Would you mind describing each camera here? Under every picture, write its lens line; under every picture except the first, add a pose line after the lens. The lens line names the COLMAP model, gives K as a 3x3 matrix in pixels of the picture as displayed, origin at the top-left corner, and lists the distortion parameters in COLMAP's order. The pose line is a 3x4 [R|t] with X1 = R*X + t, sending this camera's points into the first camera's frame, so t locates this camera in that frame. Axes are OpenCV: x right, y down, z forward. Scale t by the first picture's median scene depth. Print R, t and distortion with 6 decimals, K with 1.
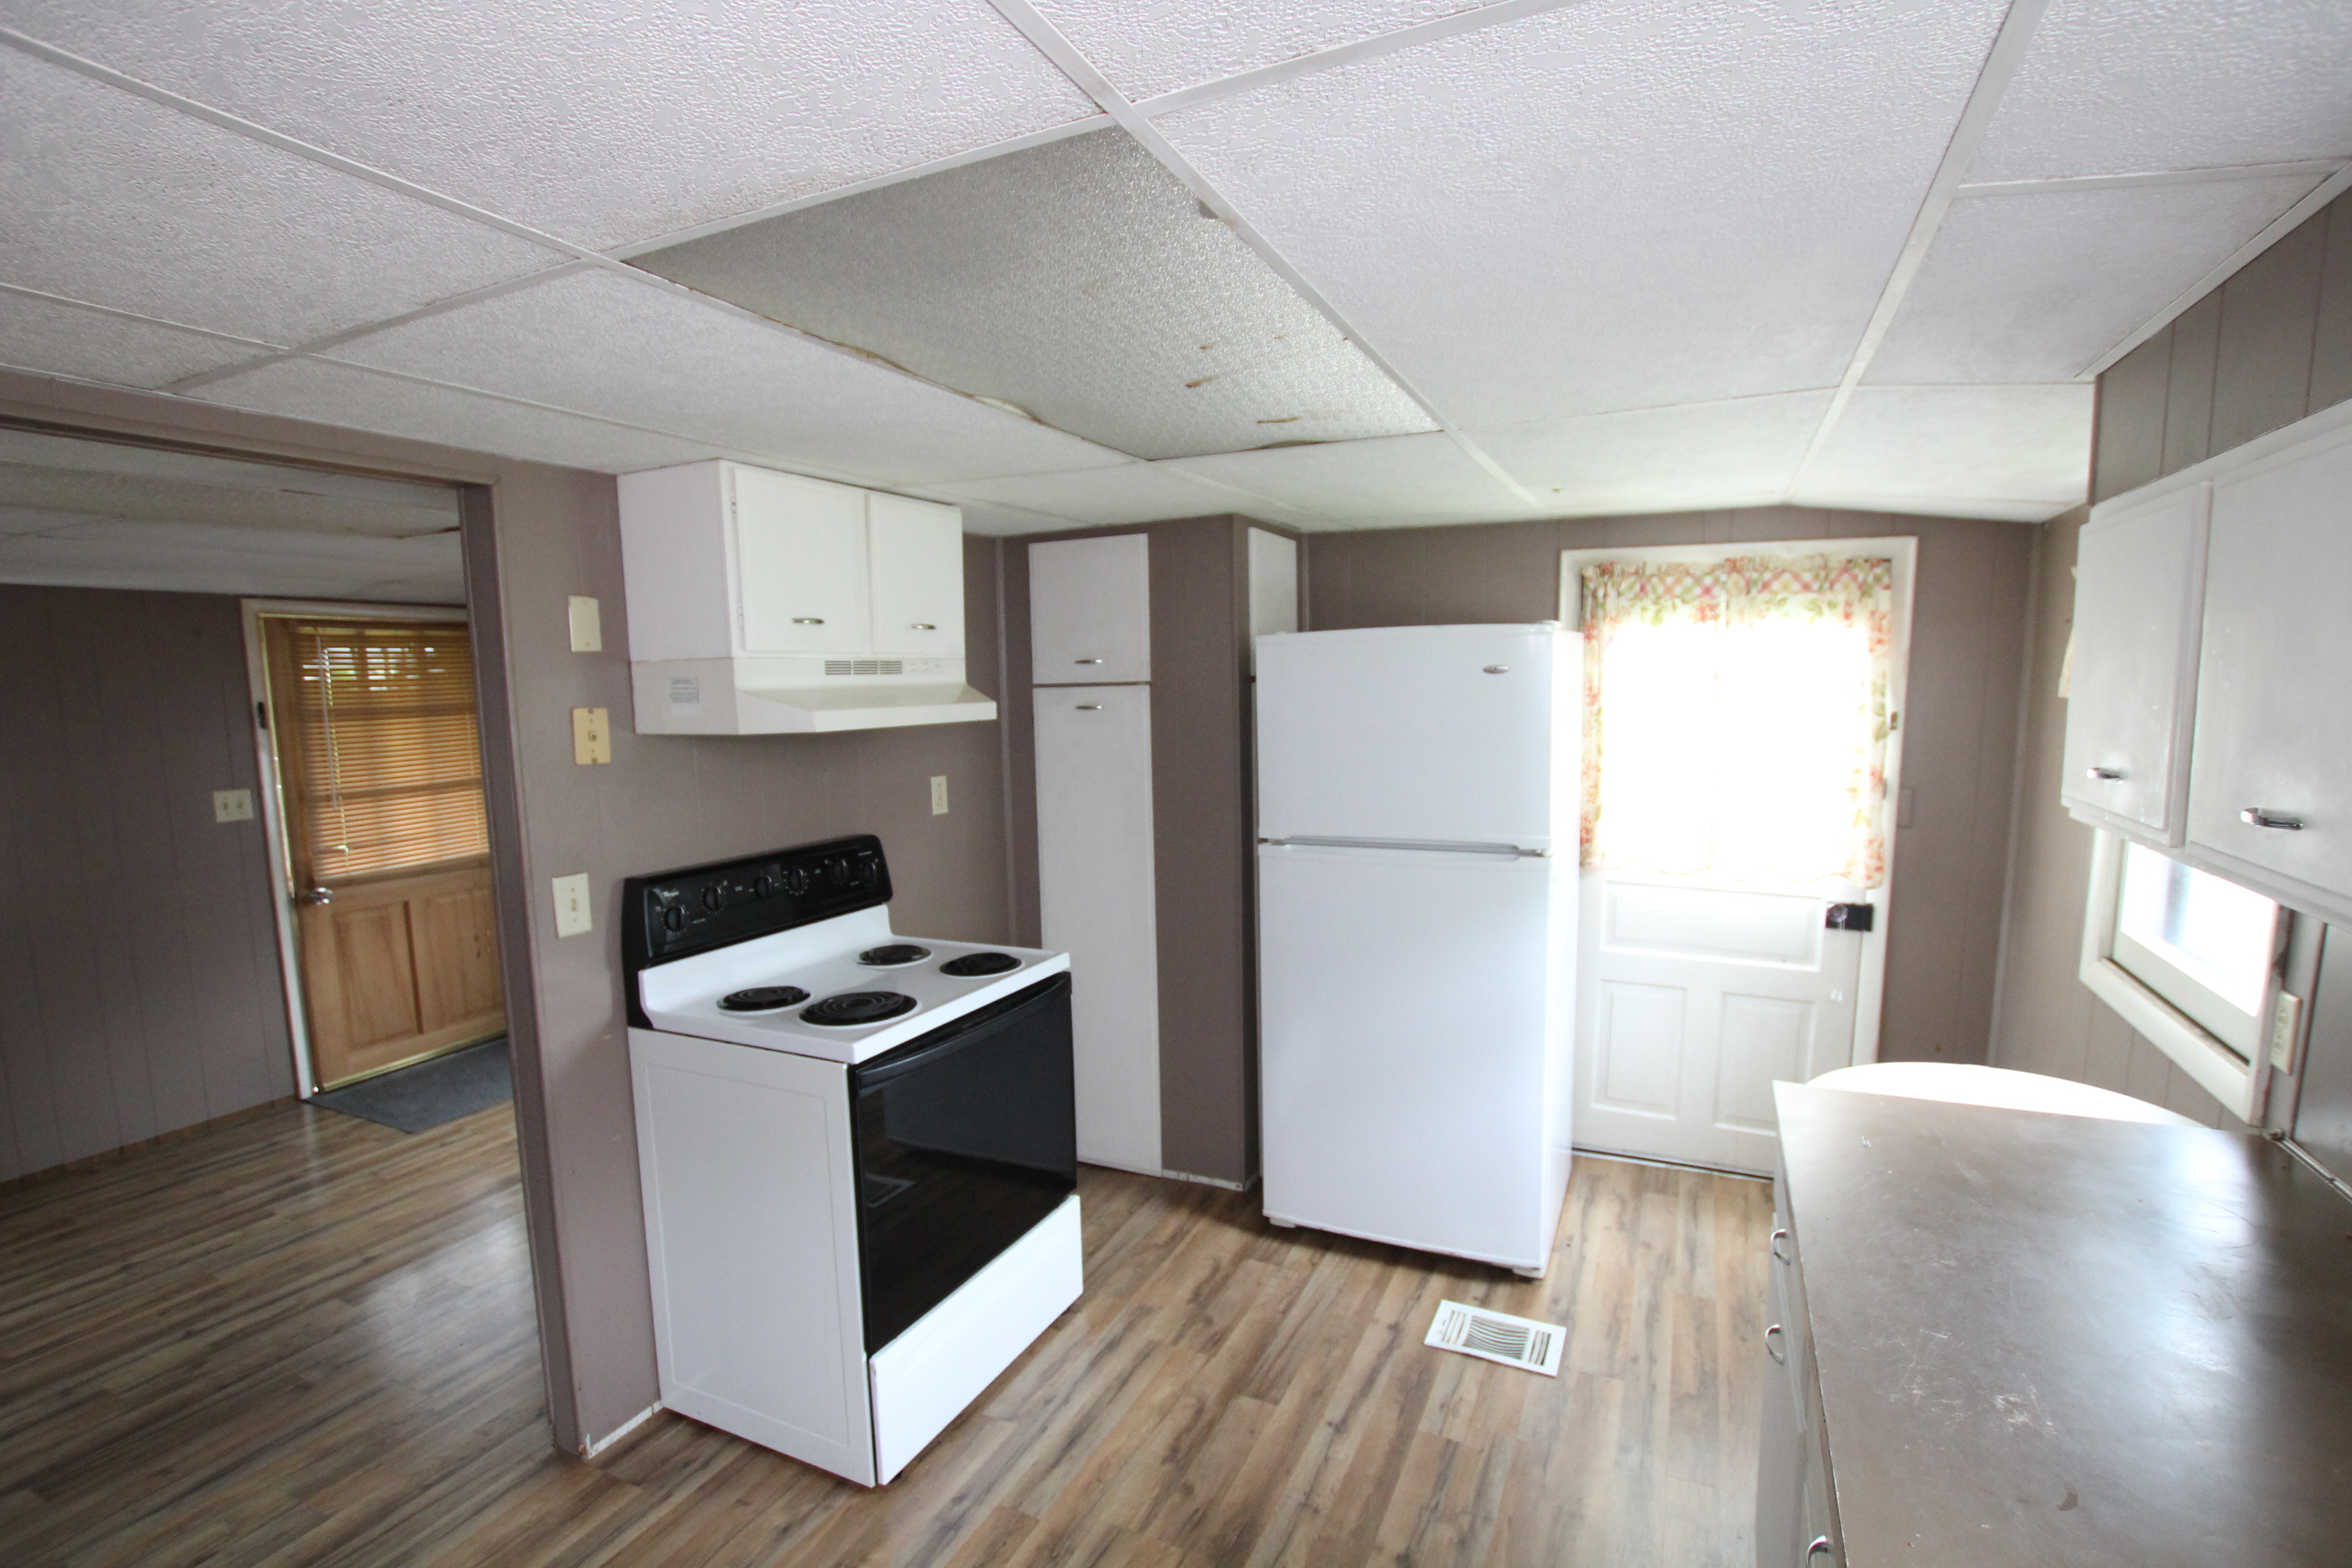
lens RADIAL K [[1095.6, 0, 1169.8], [0, 1095.6, 785.9], [0, 0, 1]] dist [-0.017642, 0.000397]
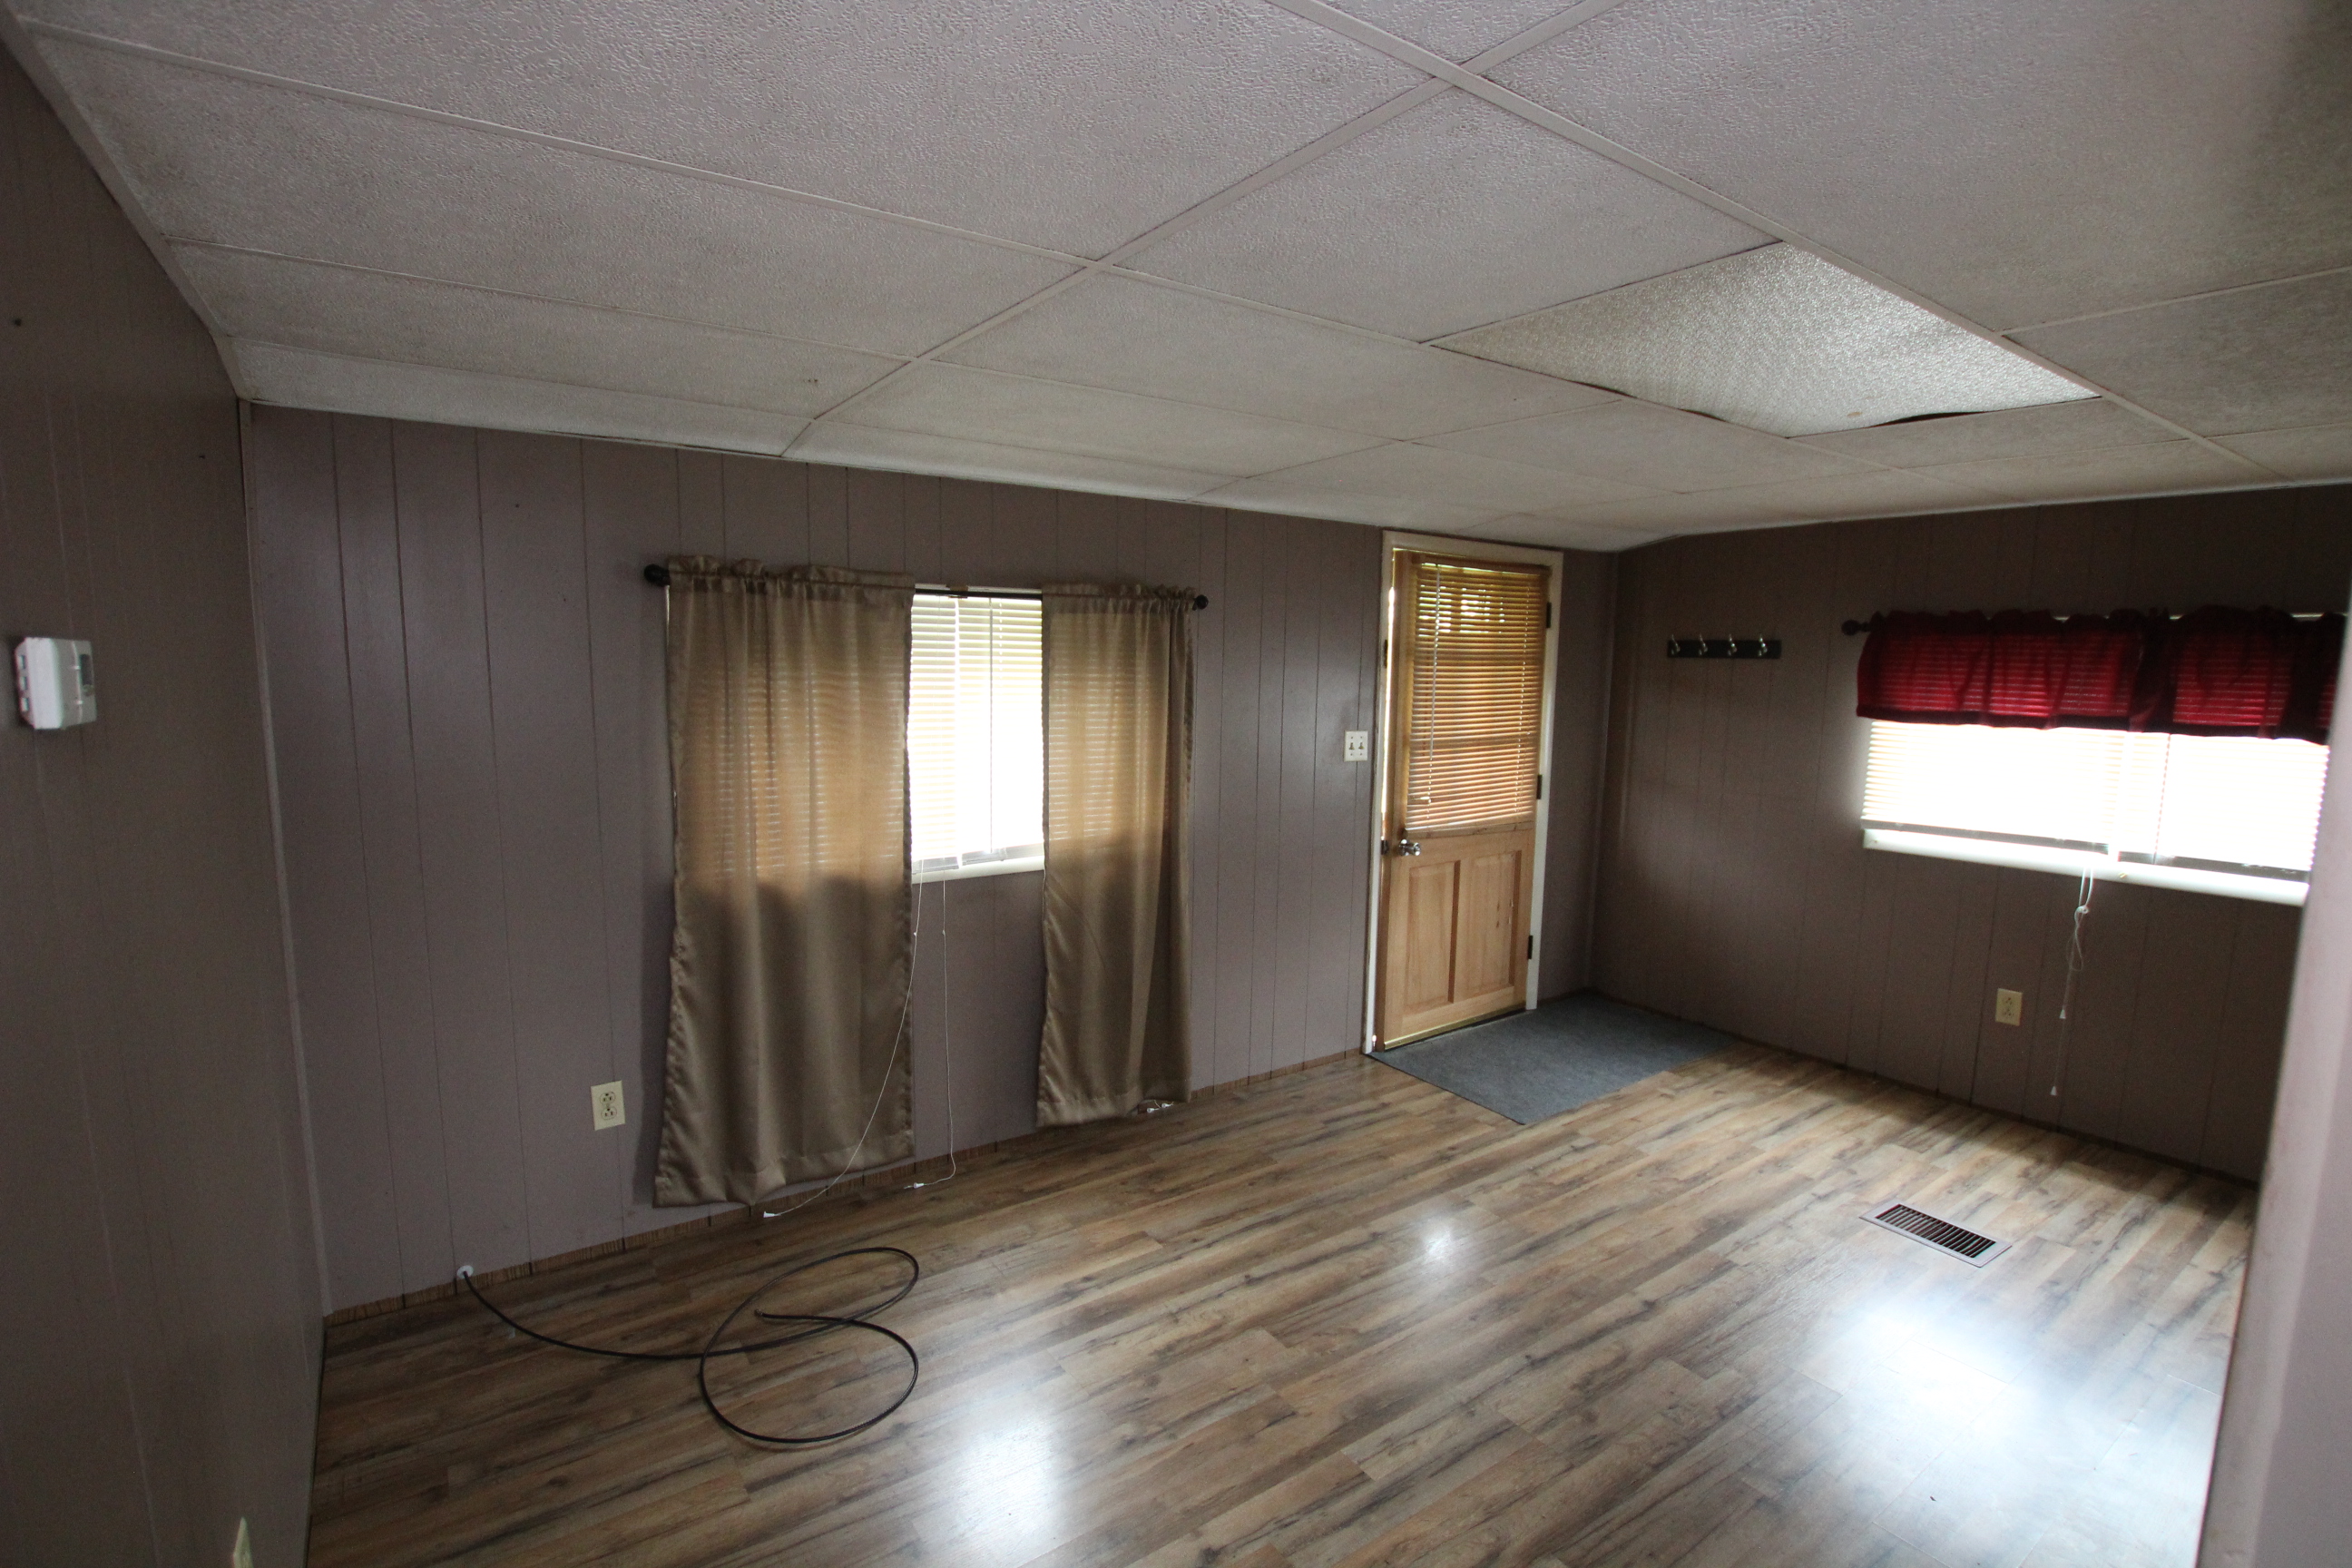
lens RADIAL K [[1095.6, 0, 1182.7], [0, 1095.6, 788.0], [0, 0, 1]] dist [-0.017642, 0.000397]
pose [[0.878683, 0.098067, -0.467225, -0.528577], [-0.086779, 0.995180, 0.045682, 0.023557], [0.469452, 0.000405, 0.882958, 0.062156]]
